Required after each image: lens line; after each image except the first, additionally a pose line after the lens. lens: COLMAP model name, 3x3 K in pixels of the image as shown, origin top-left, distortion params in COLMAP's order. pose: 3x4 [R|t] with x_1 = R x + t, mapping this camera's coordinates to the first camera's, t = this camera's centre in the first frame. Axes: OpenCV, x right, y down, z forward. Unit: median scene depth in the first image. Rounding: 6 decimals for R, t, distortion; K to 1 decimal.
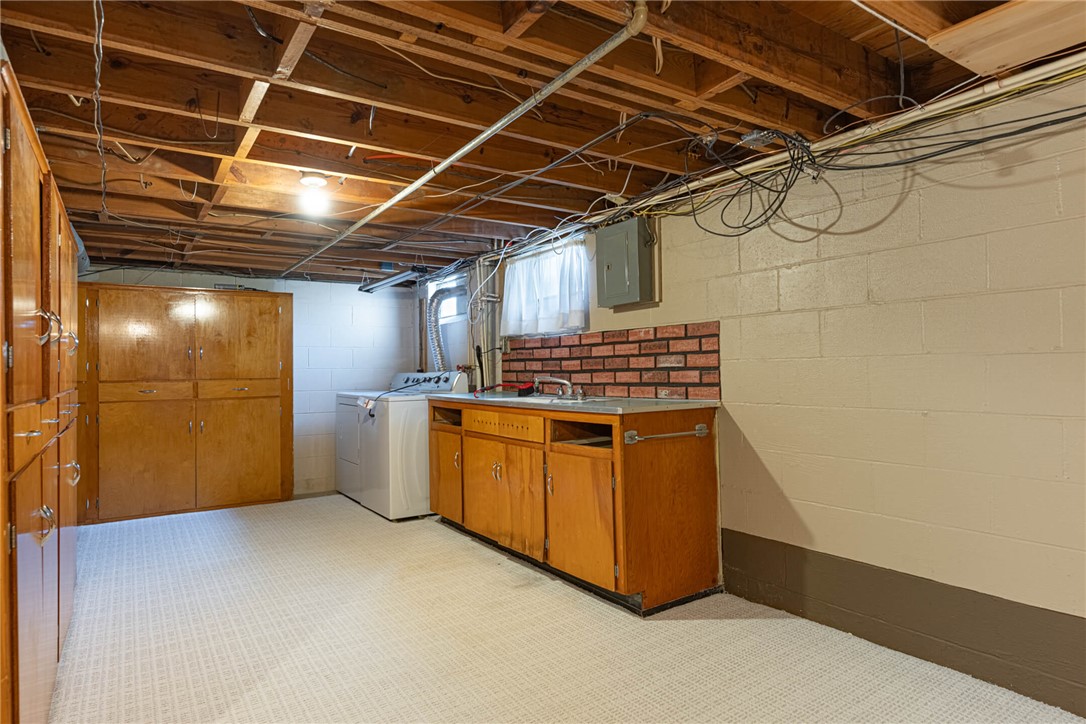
lens RADIAL K [[625.0, 0, 544.0], [0, 625.0, 365.1], [0, 0, 1]] dist [-0.003754, -0.001161]
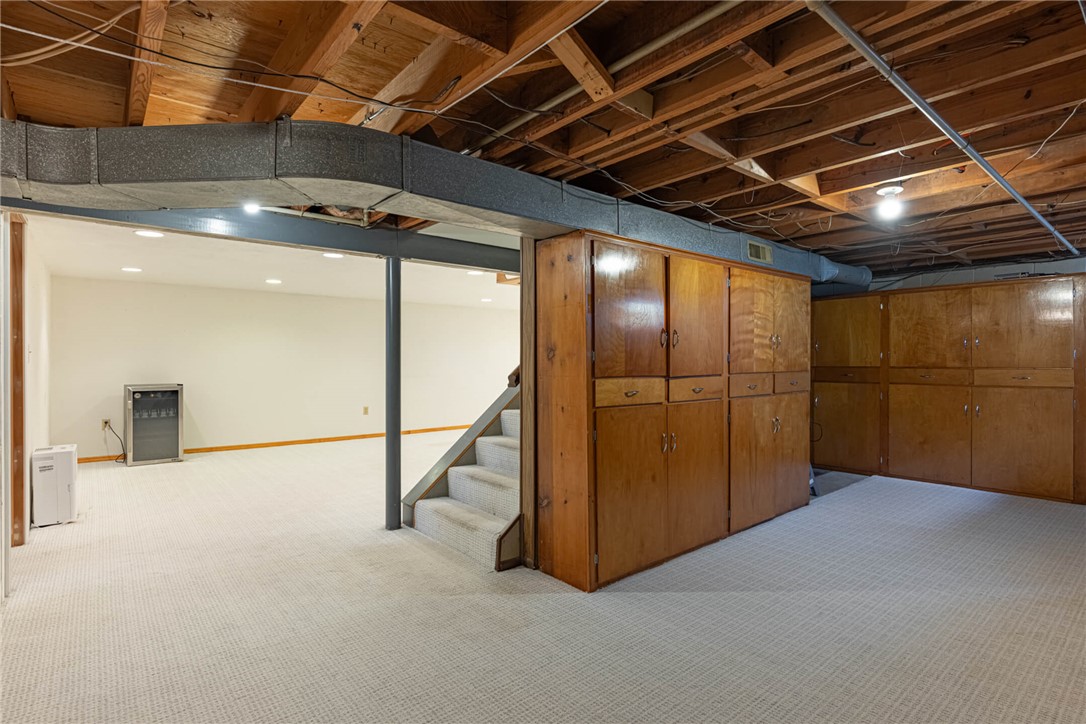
lens RADIAL K [[537.2, 0, 543.8], [0, 537.2, 361.0], [0, 0, 1]] dist [-0.002288, -0.000185]
pose [[0.110175, 0.011936, -0.993840, 0.297541], [0.007539, 0.999889, 0.012845, -0.005309], [0.993884, -0.008908, 0.110073, 0.165557]]
